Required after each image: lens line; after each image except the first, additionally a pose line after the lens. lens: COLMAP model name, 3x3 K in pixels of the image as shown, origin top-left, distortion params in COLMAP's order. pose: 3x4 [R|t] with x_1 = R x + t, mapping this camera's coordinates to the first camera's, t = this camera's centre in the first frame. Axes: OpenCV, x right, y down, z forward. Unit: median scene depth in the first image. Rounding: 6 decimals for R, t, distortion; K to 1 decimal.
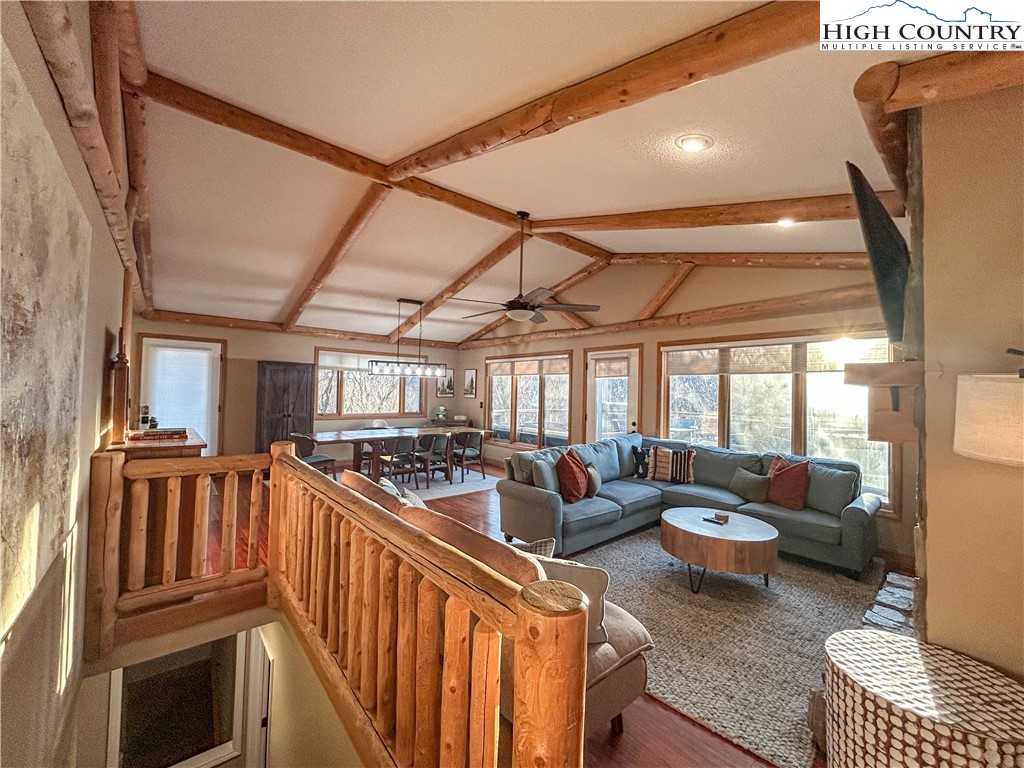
lens RADIAL K [[411.6, 0, 509.1], [0, 411.6, 381.3], [0, 0, 1]] dist [0.000963, 0.000122]
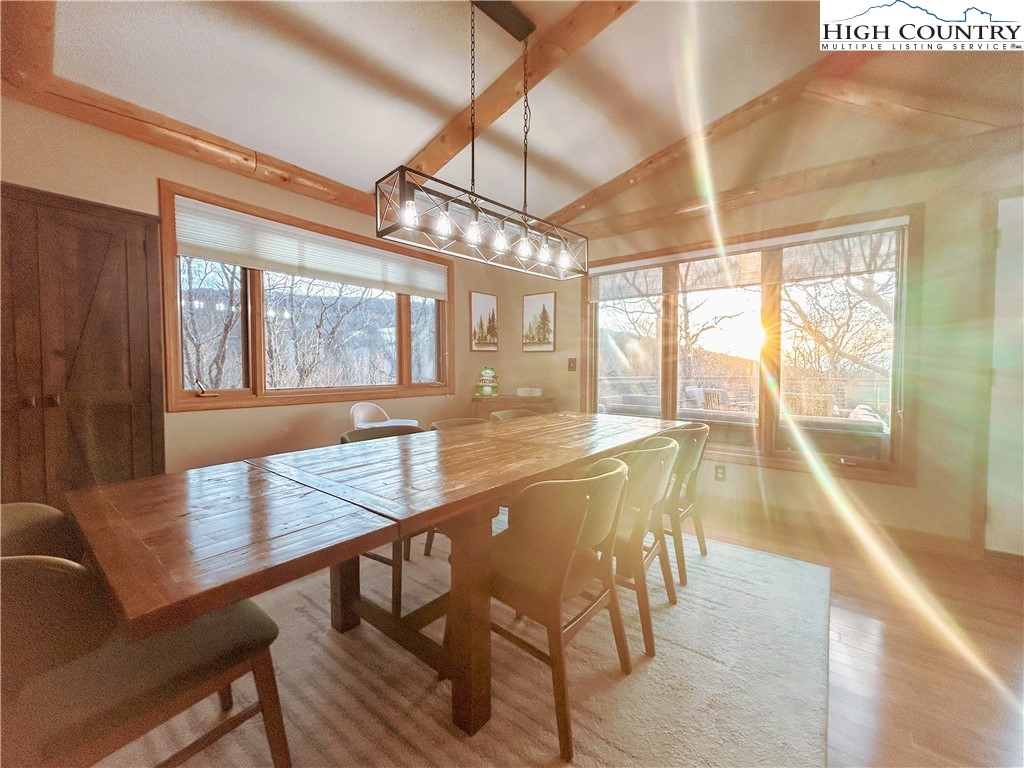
lens RADIAL K [[411.6, 0, 509.1], [0, 411.6, 381.3], [0, 0, 1]] dist [0.000963, 0.000122]
pose [[0.980442, -0.027513, 0.194877, -0.260890], [0.015906, 0.998019, 0.060877, 0.051980], [-0.196166, -0.056586, 0.978937, 0.596872]]
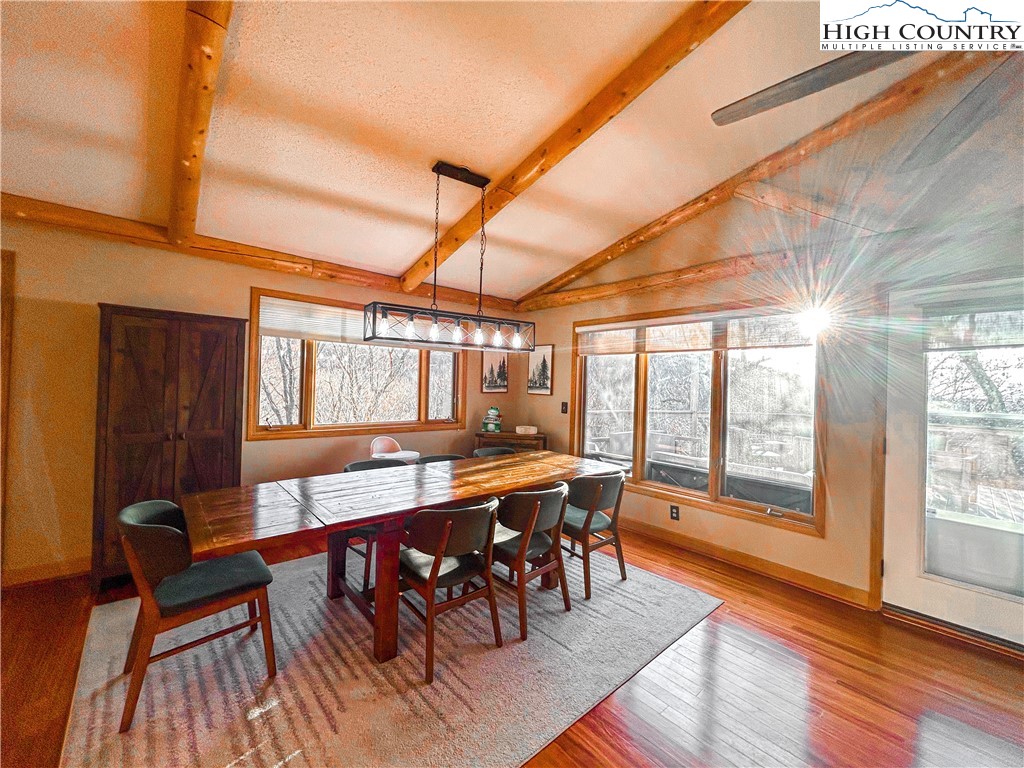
lens RADIAL K [[411.6, 0, 509.1], [0, 411.6, 381.3], [0, 0, 1]] dist [0.000963, 0.000122]
pose [[0.999825, 0.005458, 0.017875, -0.169972], [-0.005760, 0.999841, 0.016879, 0.013928], [-0.017780, -0.016979, 0.999698, 0.485922]]
